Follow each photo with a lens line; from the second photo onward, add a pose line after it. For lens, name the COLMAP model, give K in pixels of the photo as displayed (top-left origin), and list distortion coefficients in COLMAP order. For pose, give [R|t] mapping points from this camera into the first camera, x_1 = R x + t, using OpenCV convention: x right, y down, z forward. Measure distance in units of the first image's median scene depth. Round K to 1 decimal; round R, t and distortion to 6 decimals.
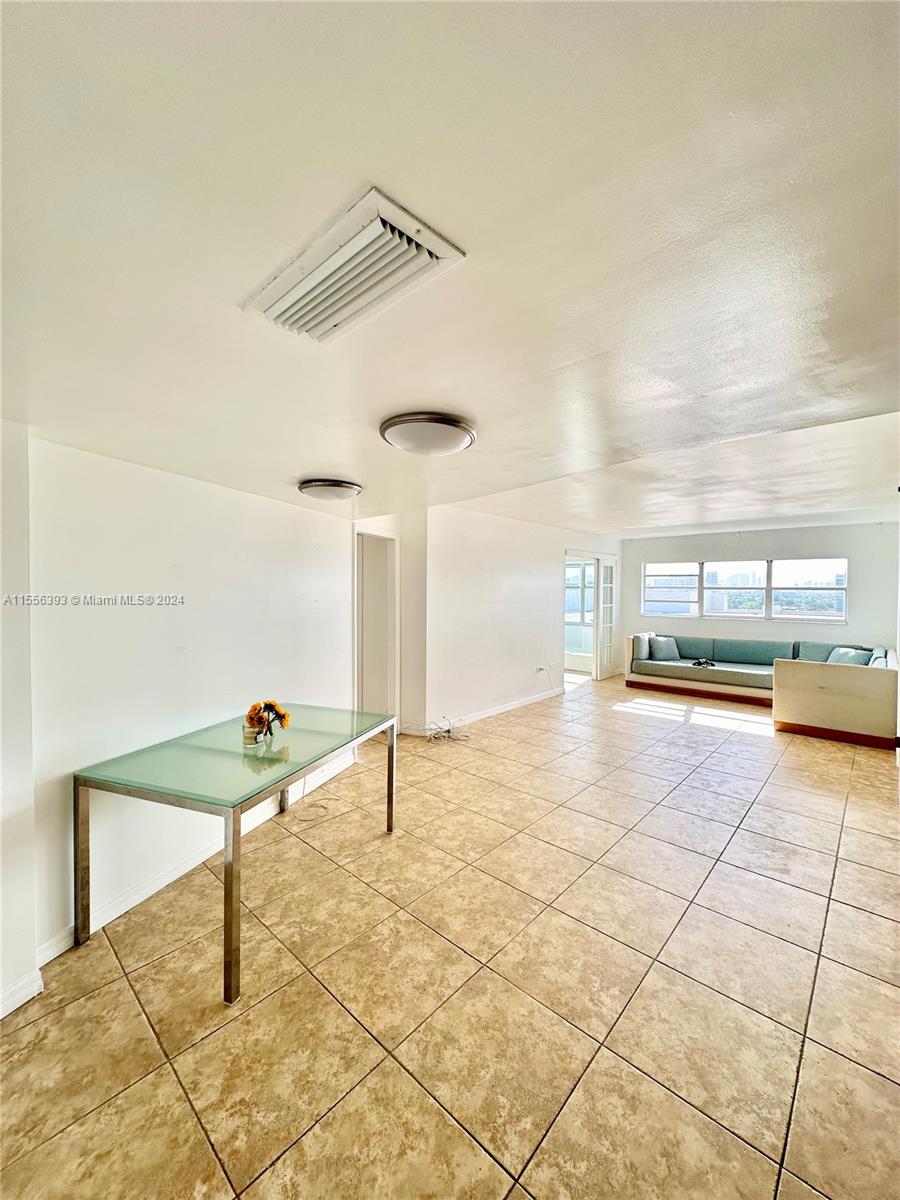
lens RADIAL K [[476.6, 0, 455.4], [0, 476.6, 600.1], [0, 0, 1]] dist [-0.003864, 0.000450]
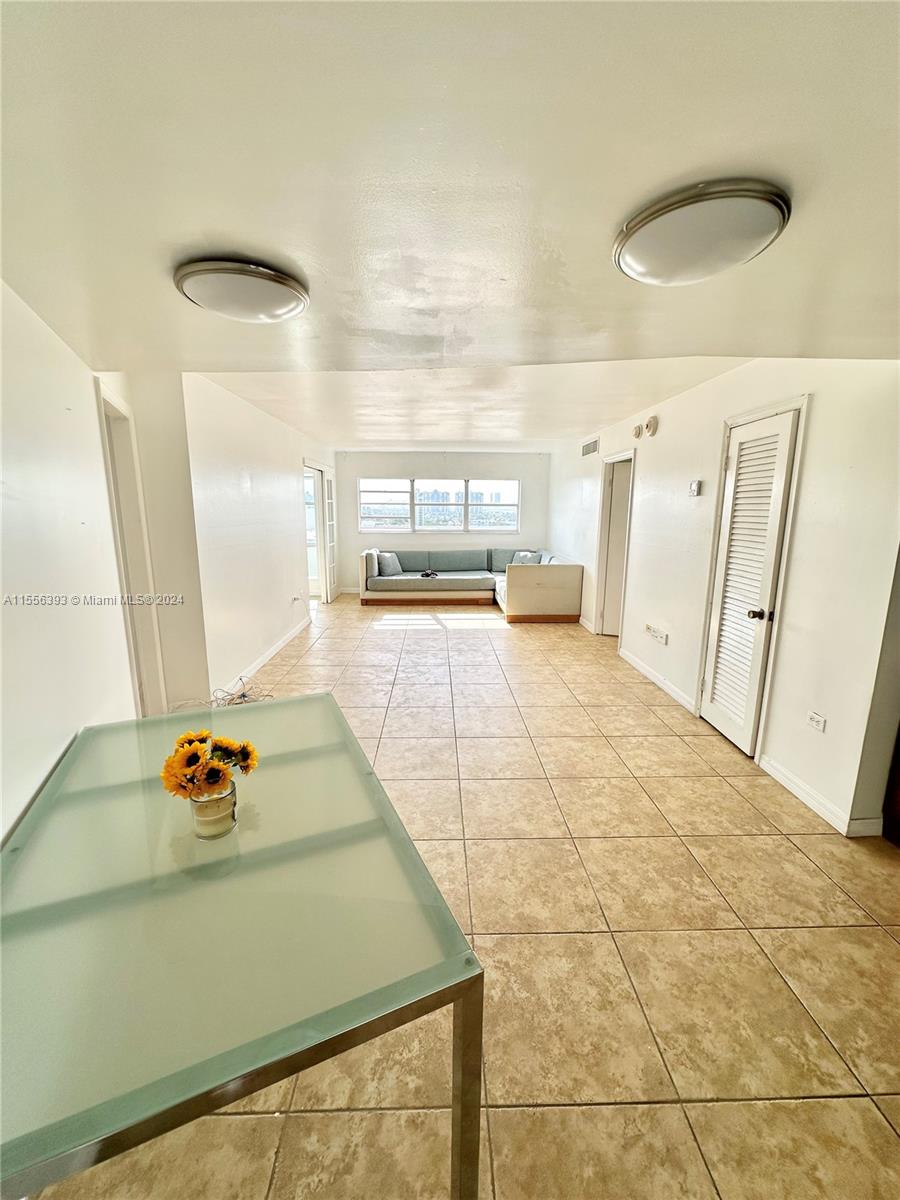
lens RADIAL K [[476.6, 0, 460.8], [0, 476.6, 594.6], [0, 0, 1]] dist [-0.003864, 0.000450]
pose [[0.723733, -0.124755, 0.678709, -0.514904], [0.015541, 0.986220, 0.164707, 0.000153], [-0.689905, -0.108656, 0.715699, 0.489101]]
